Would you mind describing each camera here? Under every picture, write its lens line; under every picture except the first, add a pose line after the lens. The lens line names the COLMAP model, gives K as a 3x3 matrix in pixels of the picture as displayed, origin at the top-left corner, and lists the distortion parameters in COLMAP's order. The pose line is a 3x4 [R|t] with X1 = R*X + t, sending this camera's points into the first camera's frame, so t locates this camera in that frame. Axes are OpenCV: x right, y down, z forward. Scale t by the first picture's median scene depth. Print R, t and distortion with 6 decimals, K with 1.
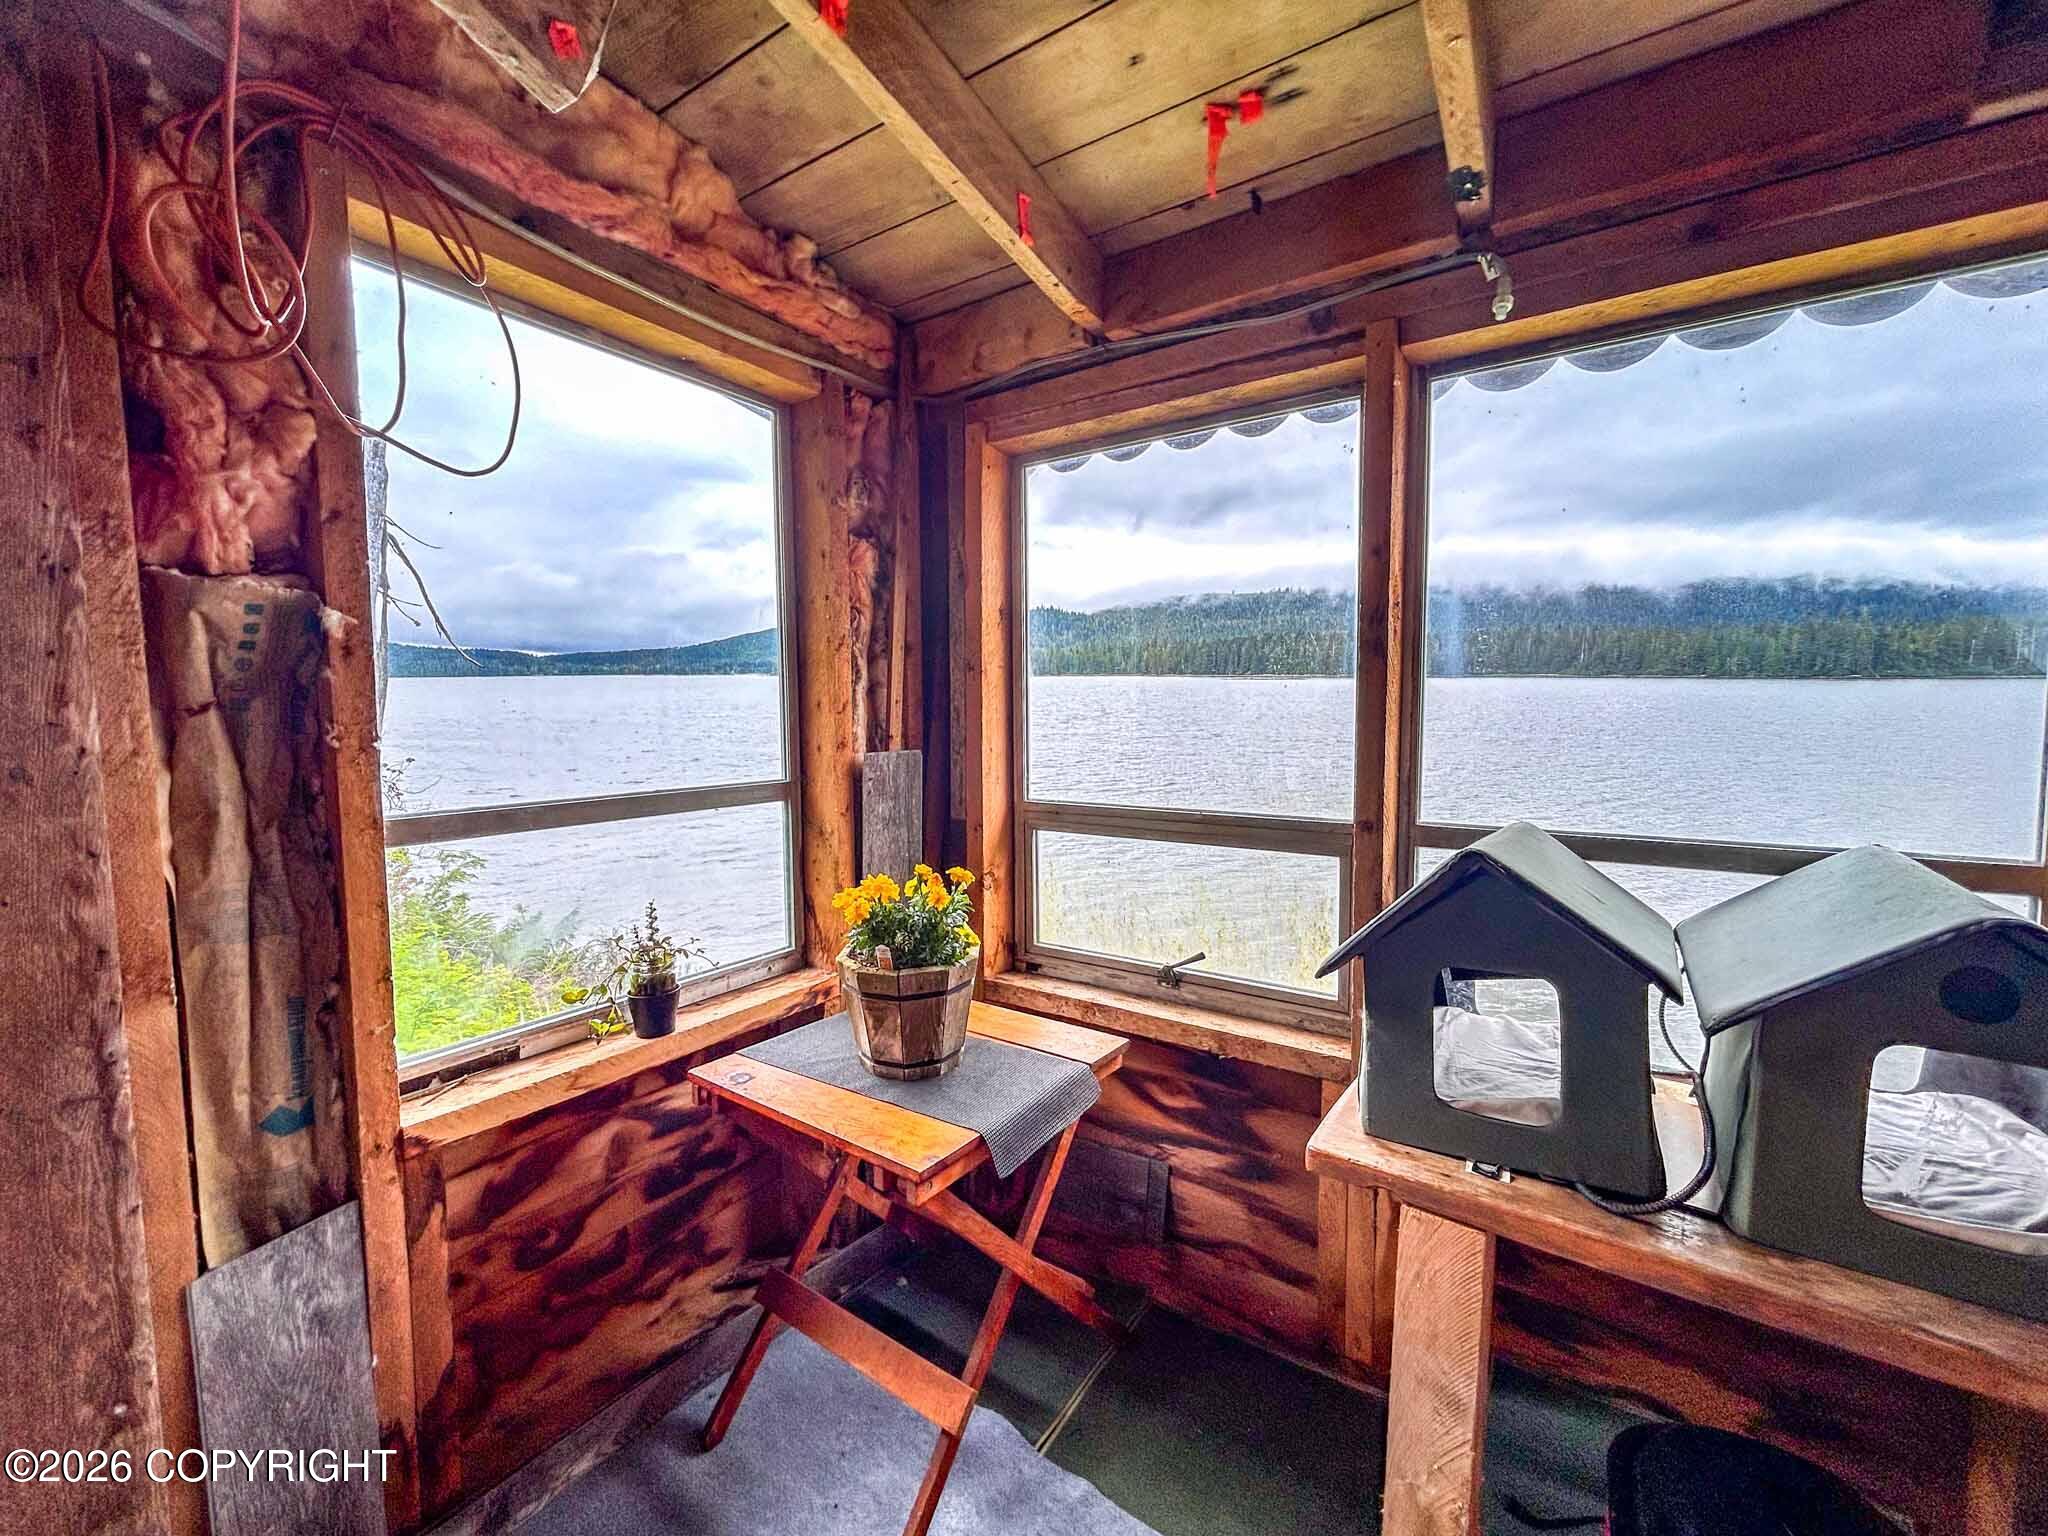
lens RADIAL K [[854.1, 0, 1024.0], [0, 854.1, 768.0], [0, 0, 1]] dist [0.002478, 0.002840]
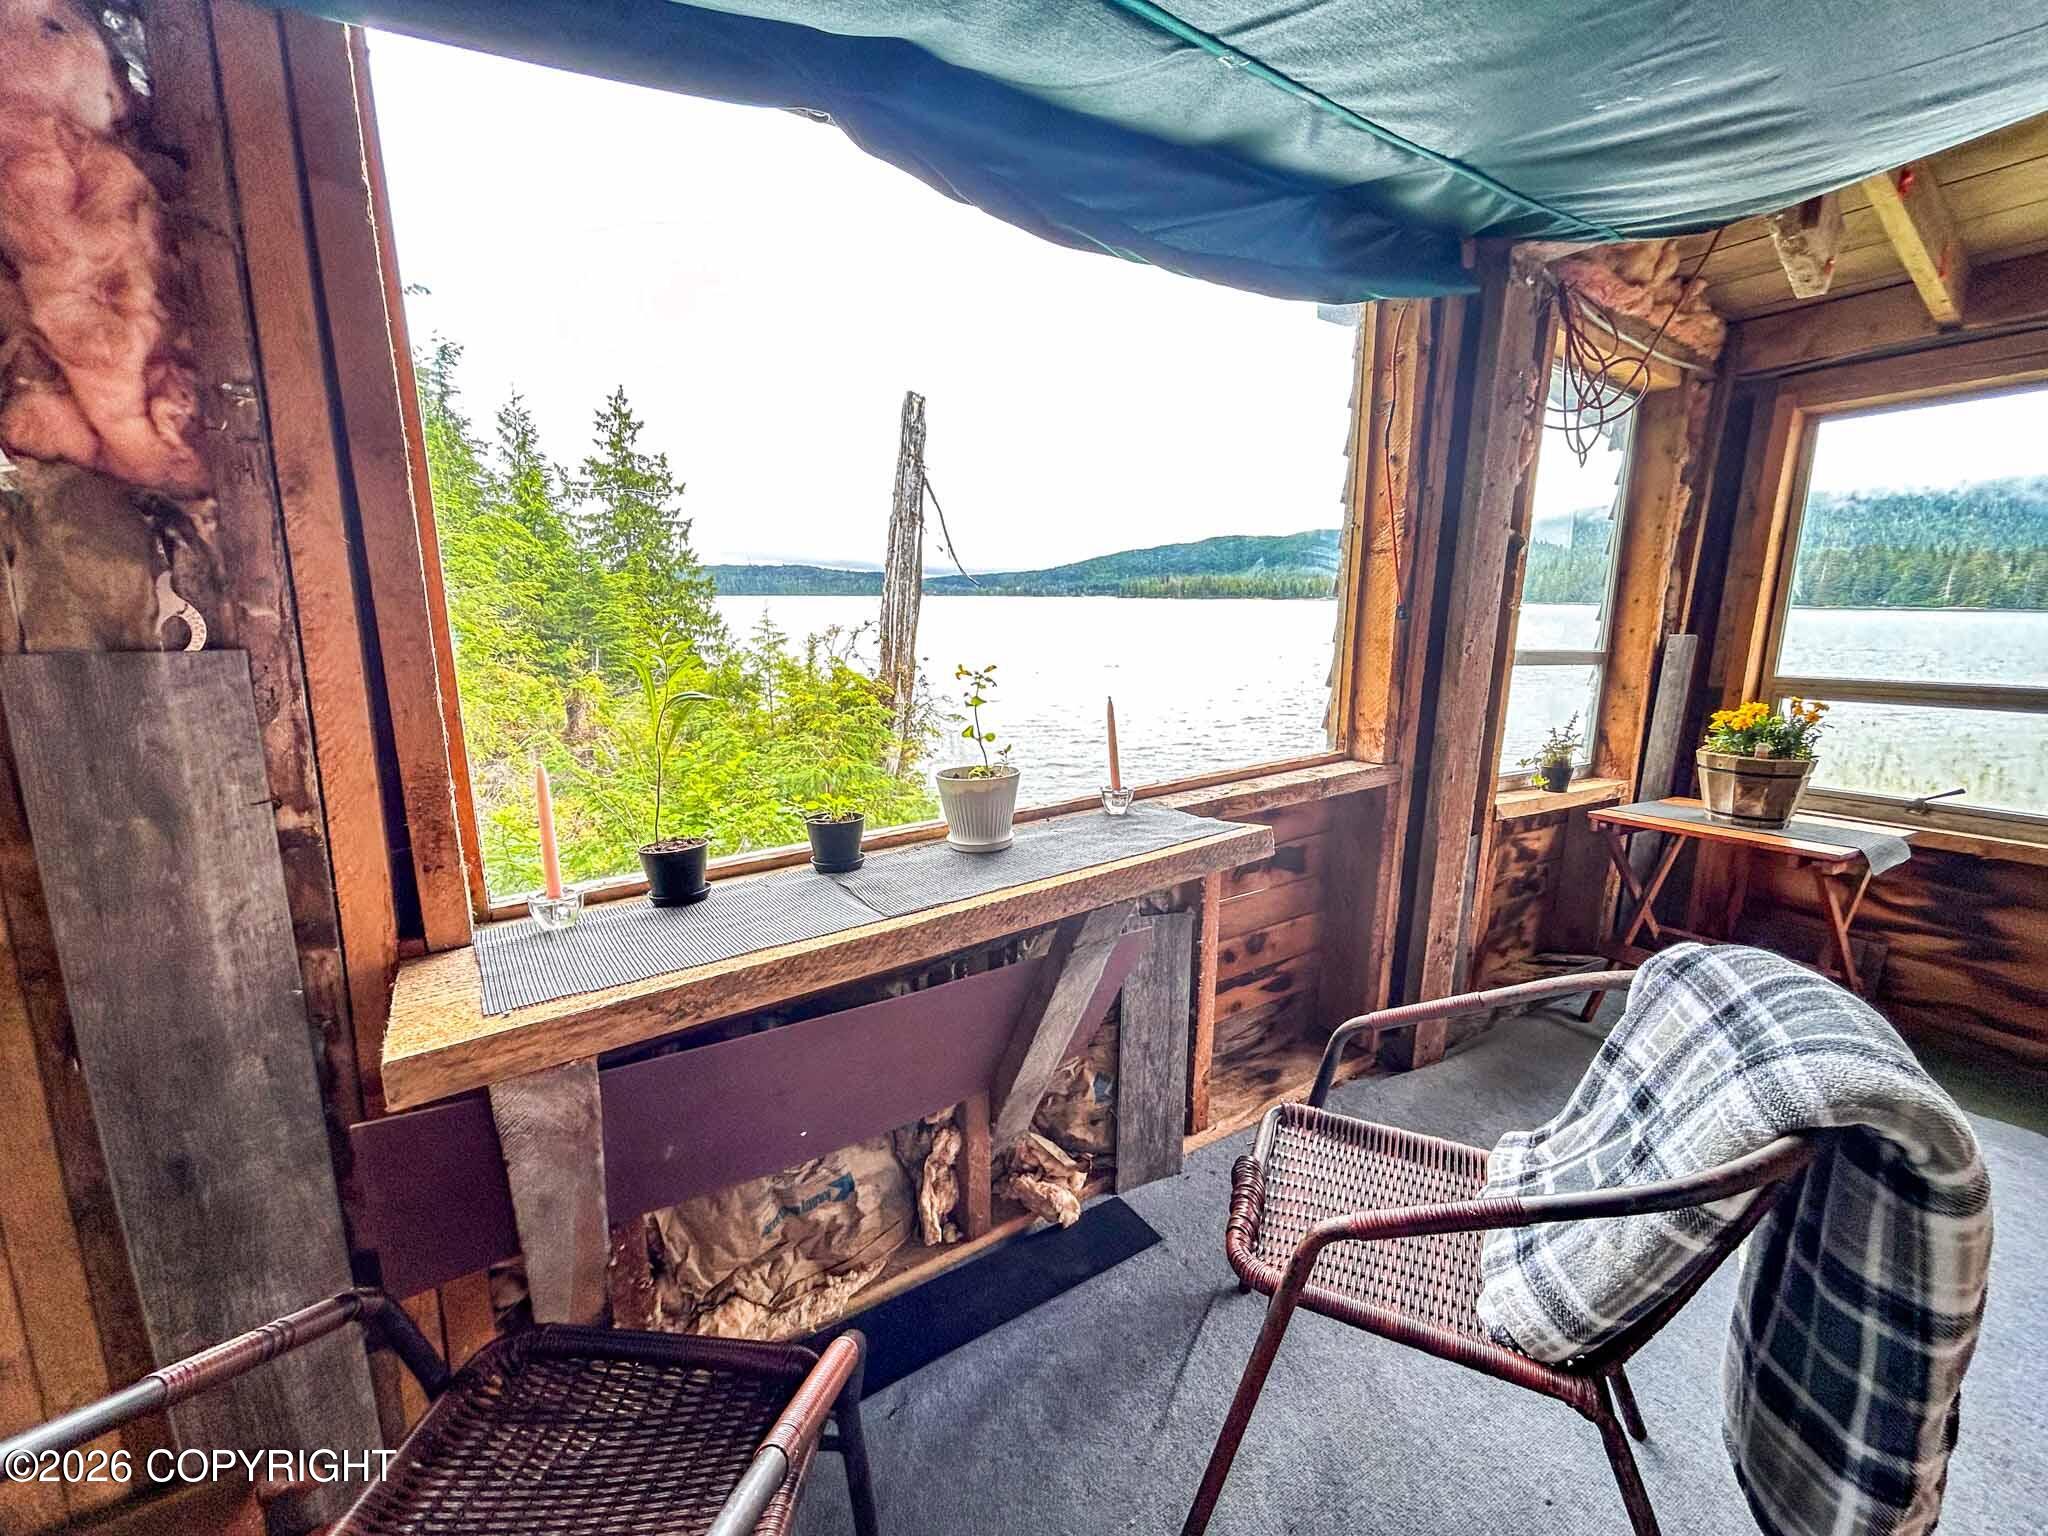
lens RADIAL K [[854.1, 0, 1024.0], [0, 854.1, 768.0], [0, 0, 1]] dist [0.002478, 0.002840]
pose [[0.924905, 0.086139, -0.370311, -0.639716], [-0.053555, 0.993802, 0.097409, 0.125274], [0.376407, -0.070262, 0.923786, -0.784410]]
